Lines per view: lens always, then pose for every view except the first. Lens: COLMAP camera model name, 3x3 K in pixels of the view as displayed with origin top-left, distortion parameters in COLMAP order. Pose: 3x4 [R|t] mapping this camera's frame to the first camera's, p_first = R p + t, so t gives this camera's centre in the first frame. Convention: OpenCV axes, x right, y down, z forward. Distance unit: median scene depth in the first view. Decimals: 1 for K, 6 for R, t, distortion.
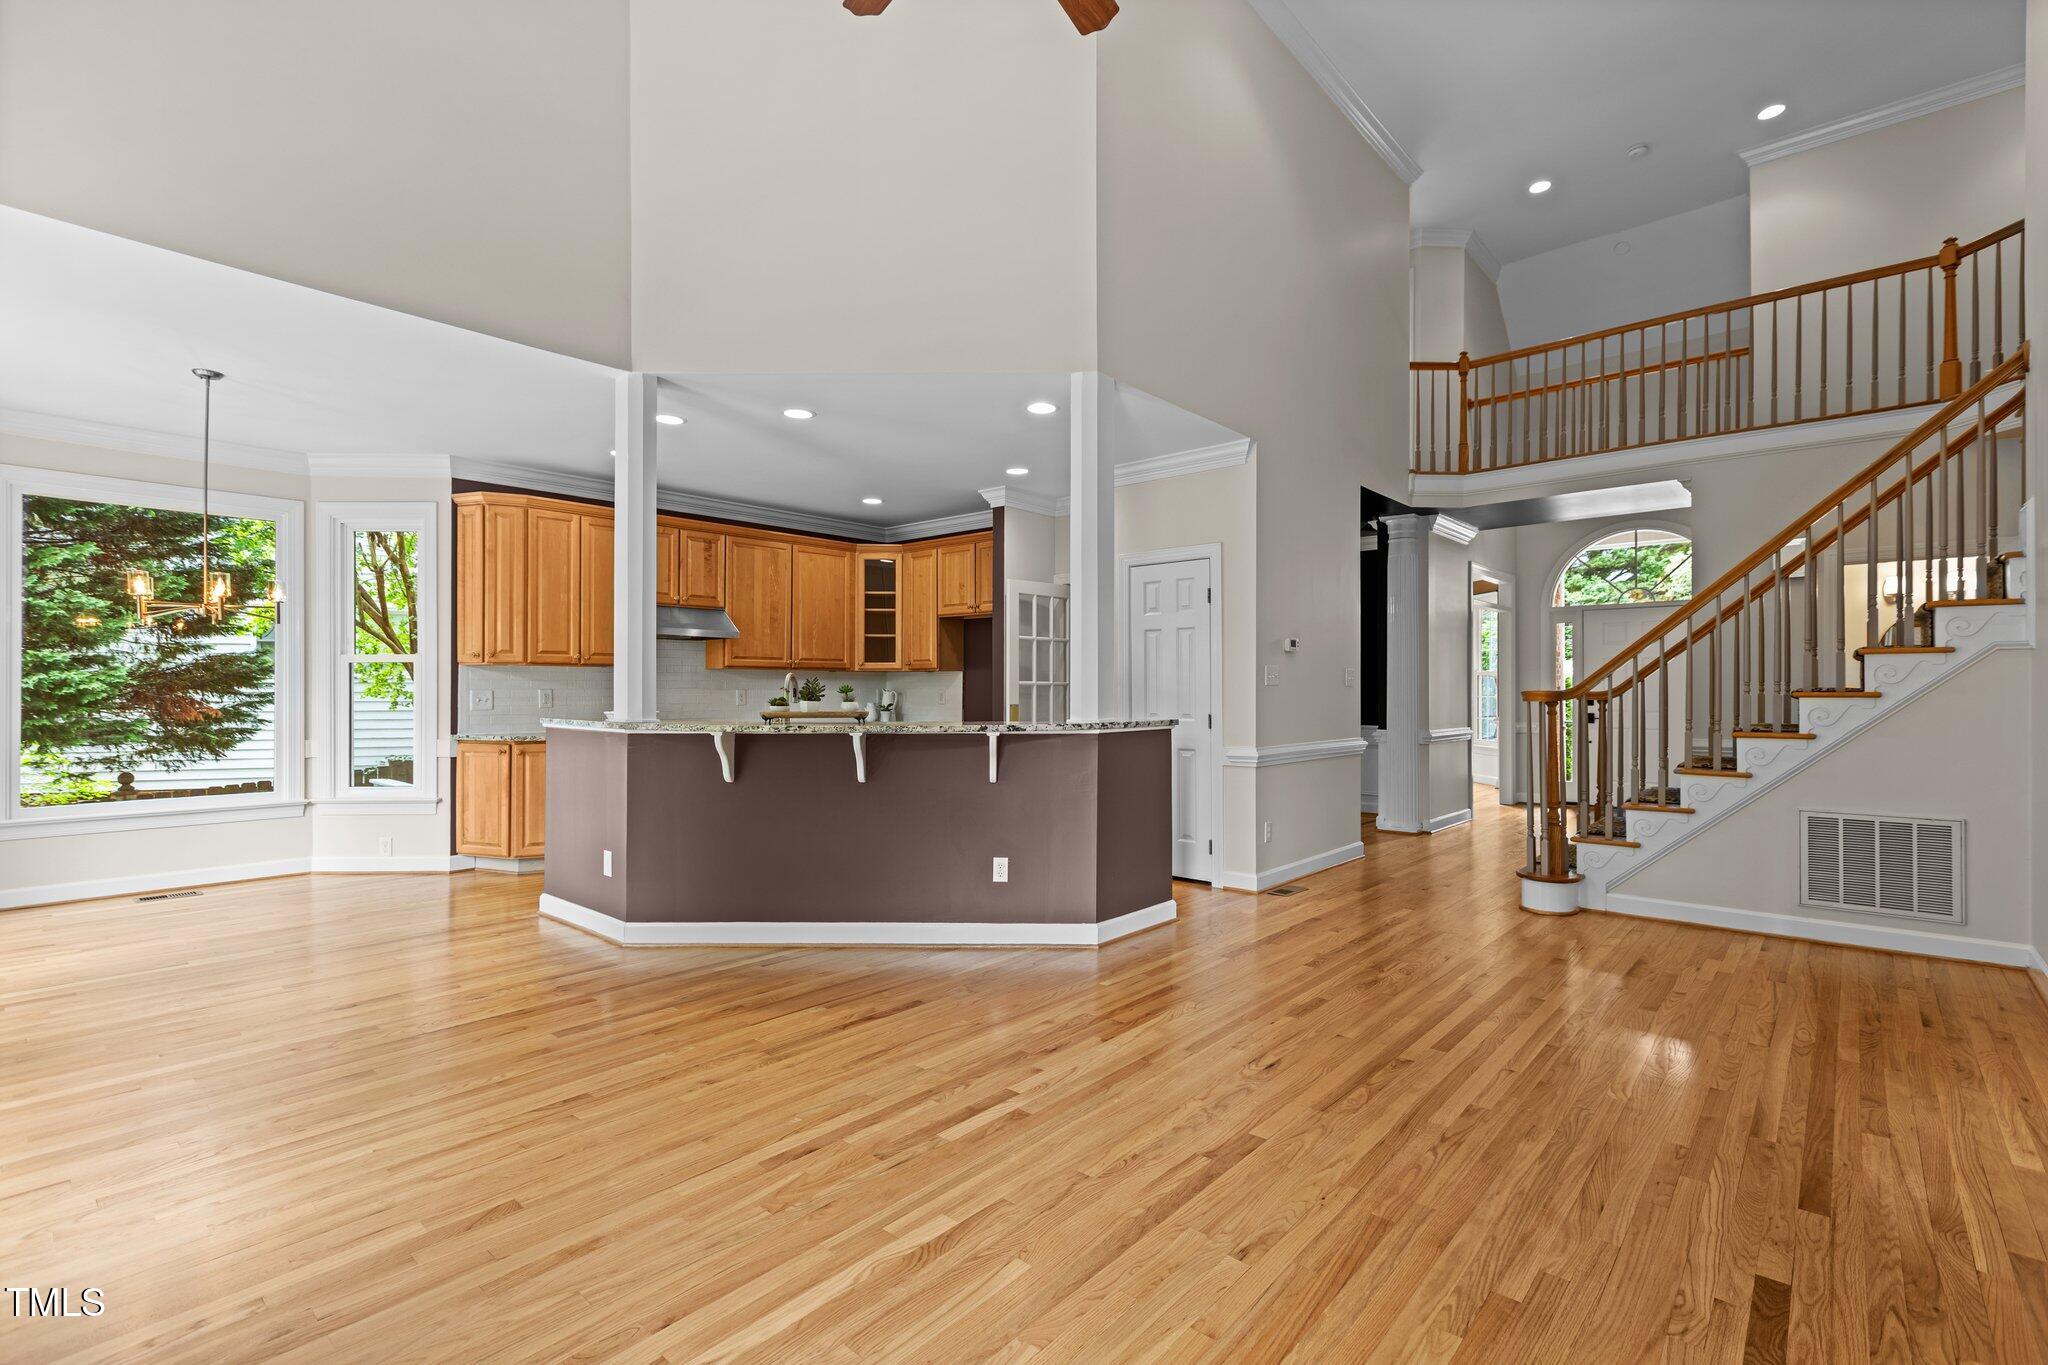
lens RADIAL K [[925.2, 0, 1035.3], [0, 925.2, 690.0], [0, 0, 1]] dist [0.000269, 0.000151]
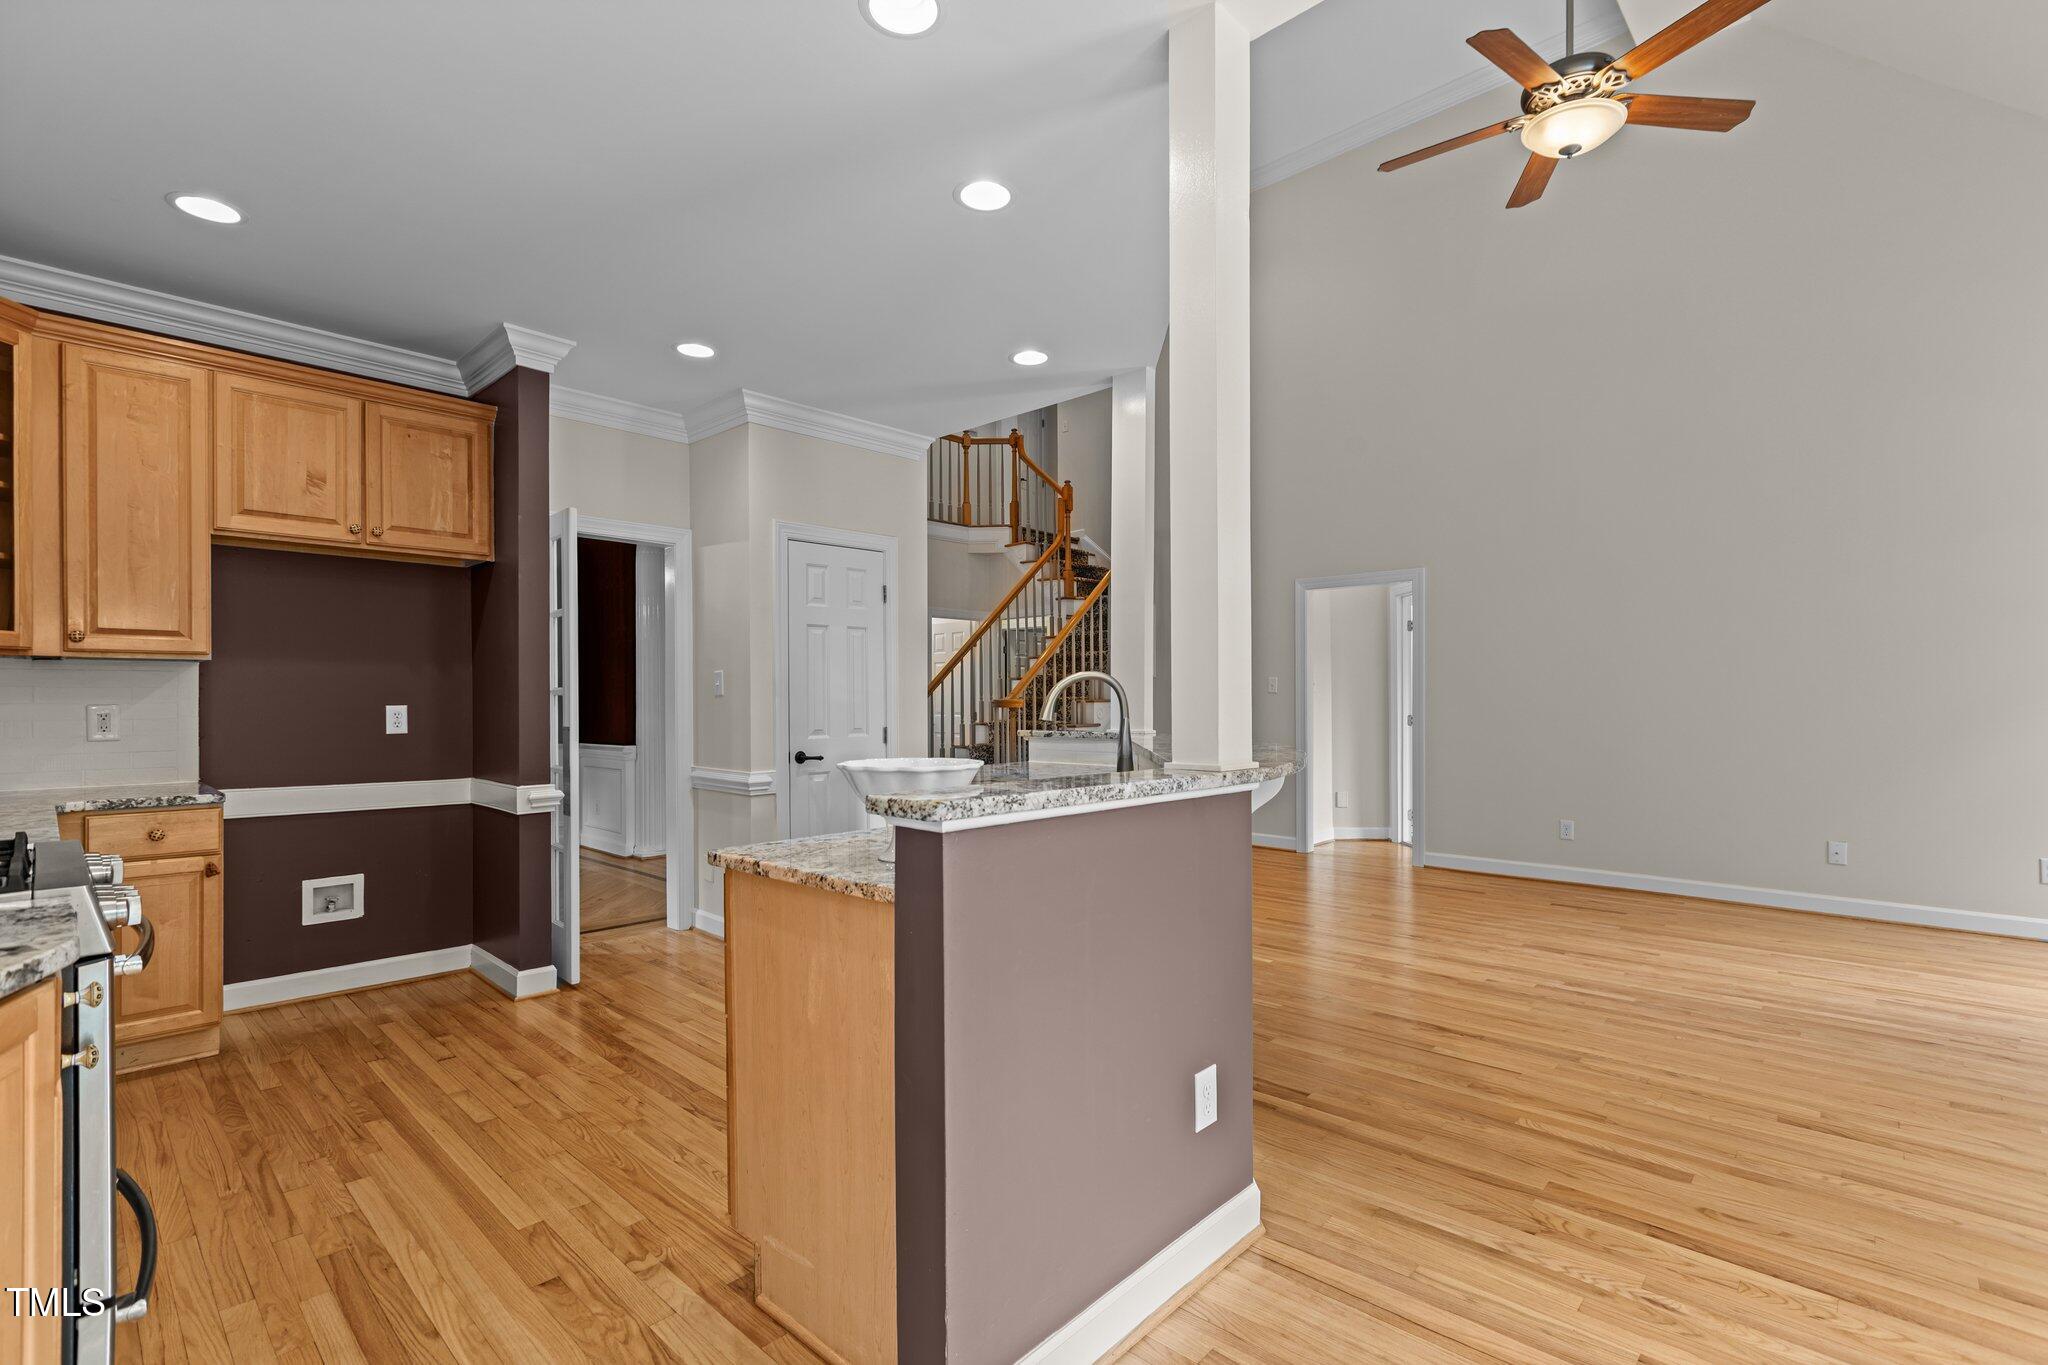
lens RADIAL K [[928.4, 0, 1021.2], [0, 928.4, 704.3], [0, 0, 1]] dist [-0.003057, 0.000063]
pose [[0.044491, -0.009868, 0.998961, -1.204778], [0.005689, 0.999937, 0.009625, -0.005815], [-0.998994, 0.005255, 0.044544, 1.422626]]
